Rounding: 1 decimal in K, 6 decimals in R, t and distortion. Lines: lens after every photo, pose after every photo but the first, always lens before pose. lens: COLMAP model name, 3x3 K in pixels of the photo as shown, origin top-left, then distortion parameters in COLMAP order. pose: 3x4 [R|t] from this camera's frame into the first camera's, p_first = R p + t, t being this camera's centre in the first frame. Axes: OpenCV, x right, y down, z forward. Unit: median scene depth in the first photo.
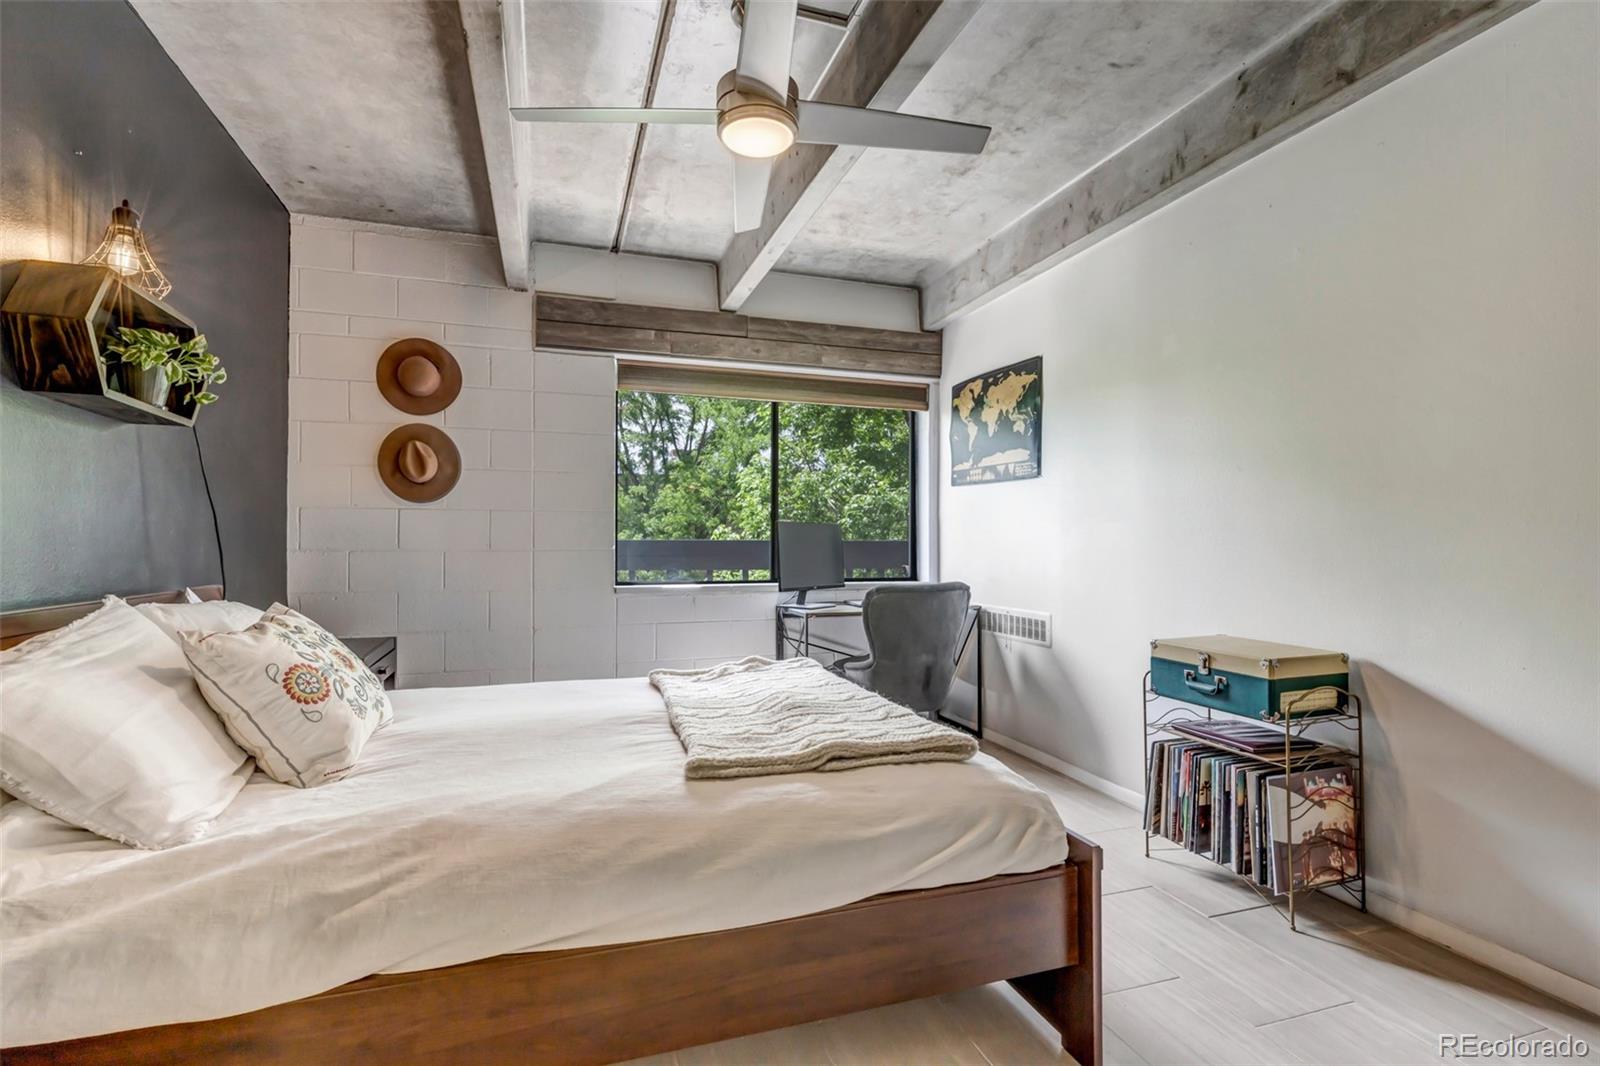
lens RADIAL K [[749.5, 0, 798.1], [0, 749.5, 538.7], [0, 0, 1]] dist [0.003636, -0.000218]
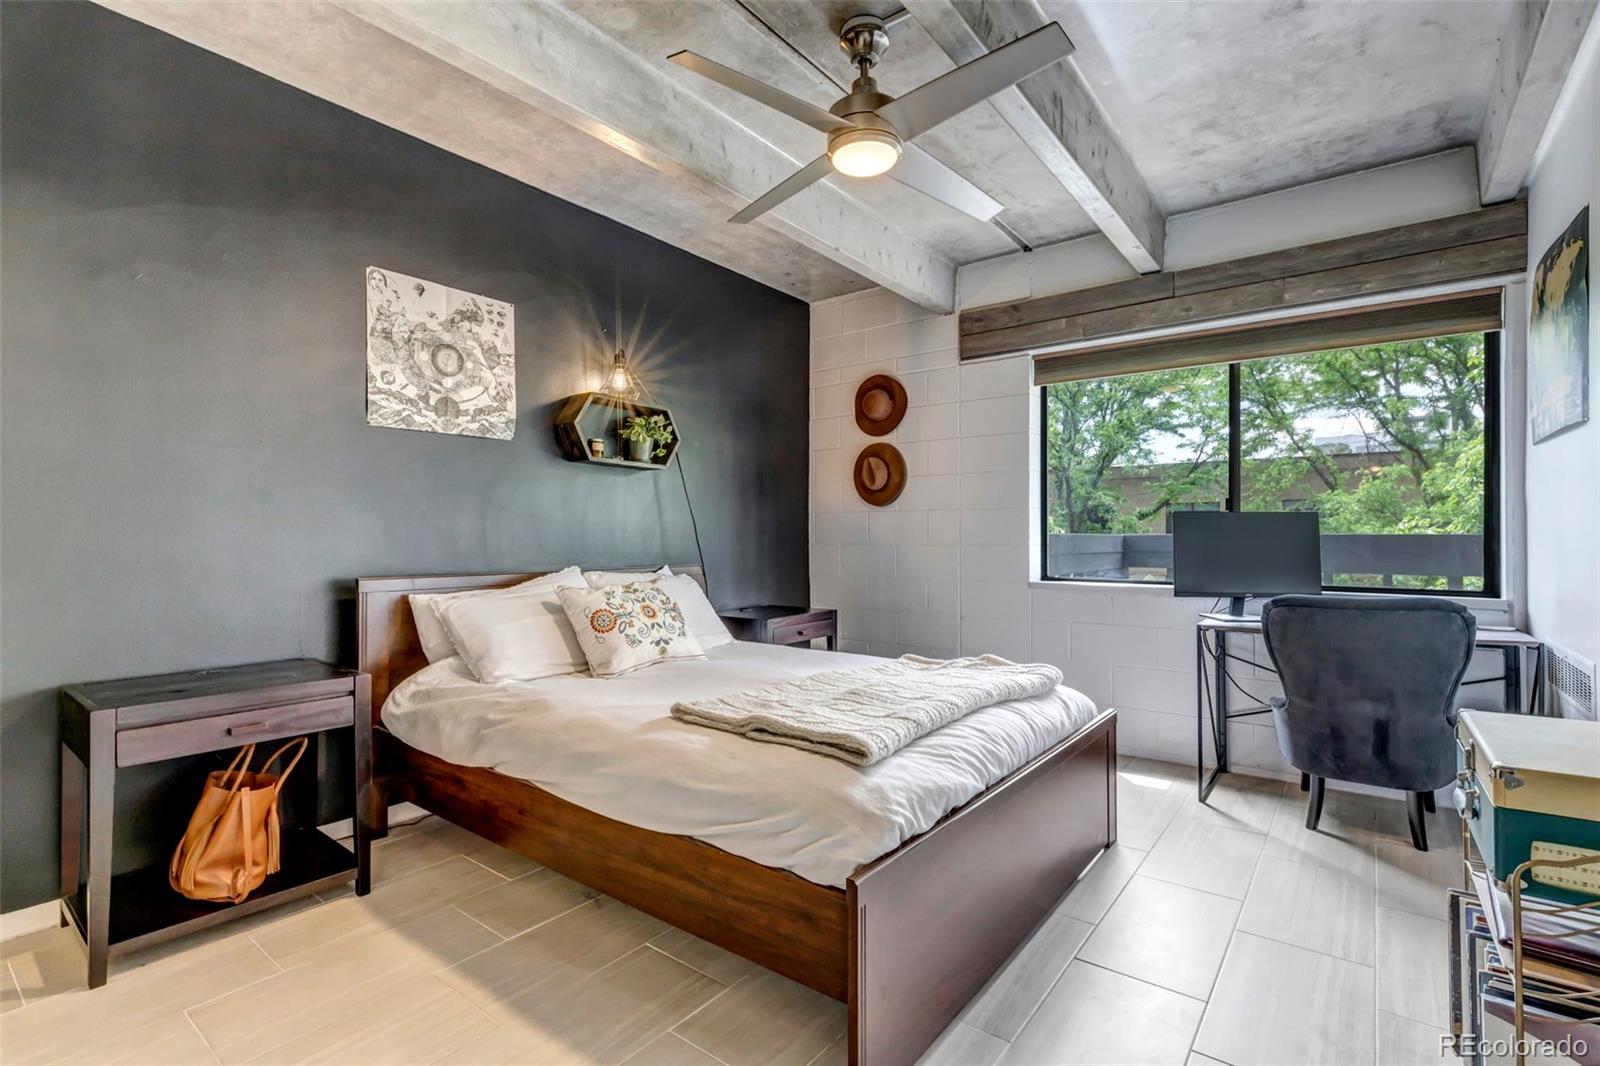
lens RADIAL K [[749.5, 0, 798.1], [0, 749.5, 538.7], [0, 0, 1]] dist [0.003636, -0.000218]
pose [[0.559125, -0.000890, -0.829083, 0.442711], [0.007139, 0.999968, 0.003740, 0.000717], [0.829052, -0.008010, 0.559113, 0.182479]]
